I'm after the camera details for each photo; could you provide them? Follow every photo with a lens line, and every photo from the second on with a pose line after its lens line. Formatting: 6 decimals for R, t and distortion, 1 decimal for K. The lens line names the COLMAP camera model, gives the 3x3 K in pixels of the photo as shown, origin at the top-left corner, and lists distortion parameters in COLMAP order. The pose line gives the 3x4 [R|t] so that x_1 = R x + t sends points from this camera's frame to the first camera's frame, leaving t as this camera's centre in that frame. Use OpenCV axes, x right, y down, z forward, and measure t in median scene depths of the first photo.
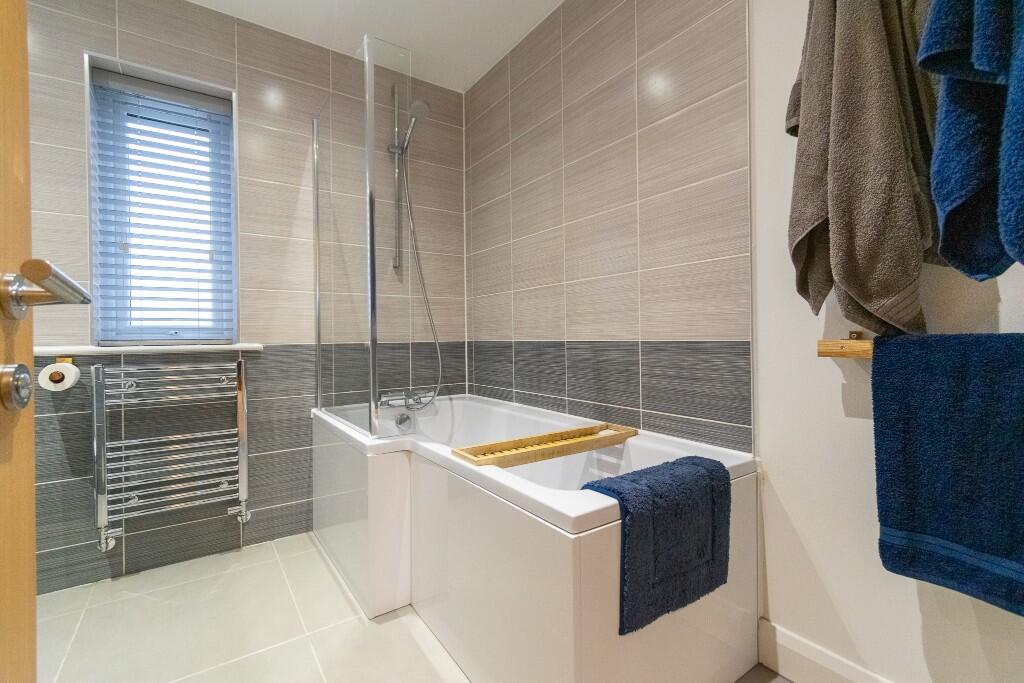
lens RADIAL K [[459.2, 0, 512.0], [0, 459.2, 341.5], [0, 0, 1]] dist [-0.000290, -0.000324]
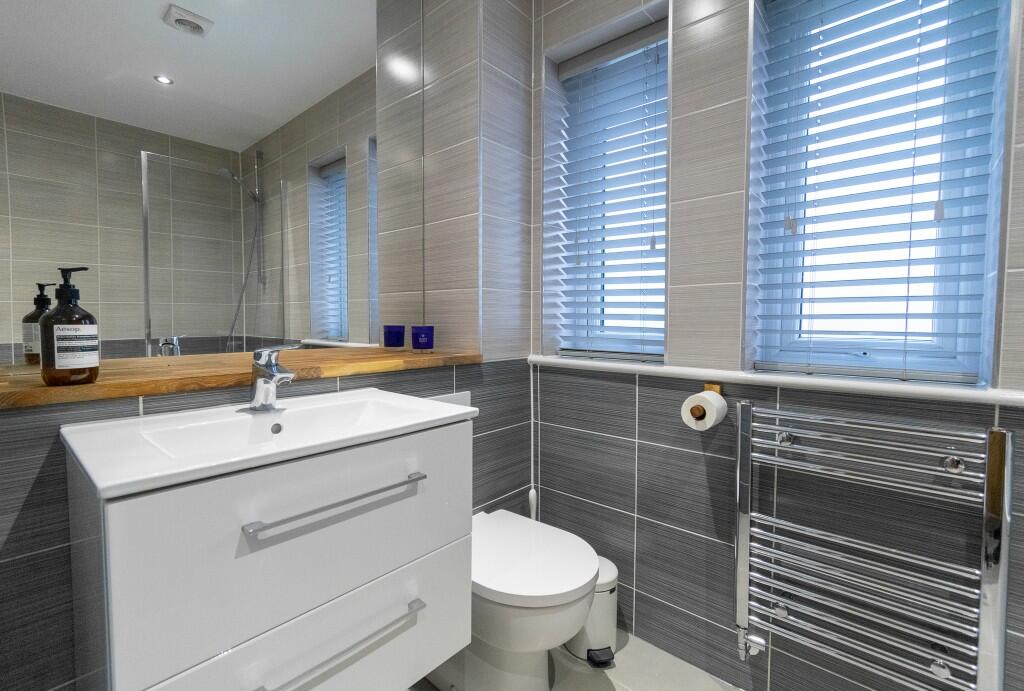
lens RADIAL K [[462.7, 0, 509.4], [0, 462.7, 336.0], [0, 0, 1]] dist [-0.001563, -0.000018]
pose [[0.220287, 0.046658, -0.974319, -0.257029], [-0.013914, 0.998904, 0.044690, -0.065605], [0.975336, 0.003712, 0.220695, 0.427815]]
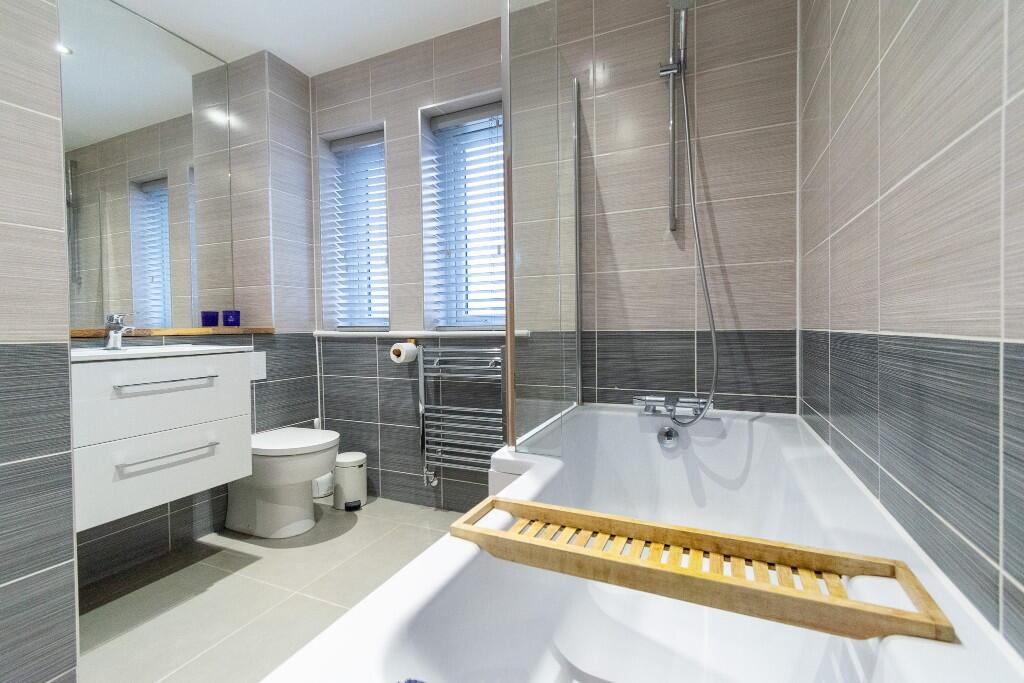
lens RADIAL K [[450.5, 0, 513.9], [0, 450.5, 334.7], [0, 0, 1]] dist [0.001553, -0.000083]
pose [[0.508004, 0.021475, -0.861087, 0.309842], [-0.001478, 0.999709, 0.024060, -0.009733], [0.861354, -0.010950, 0.507888, 0.497216]]
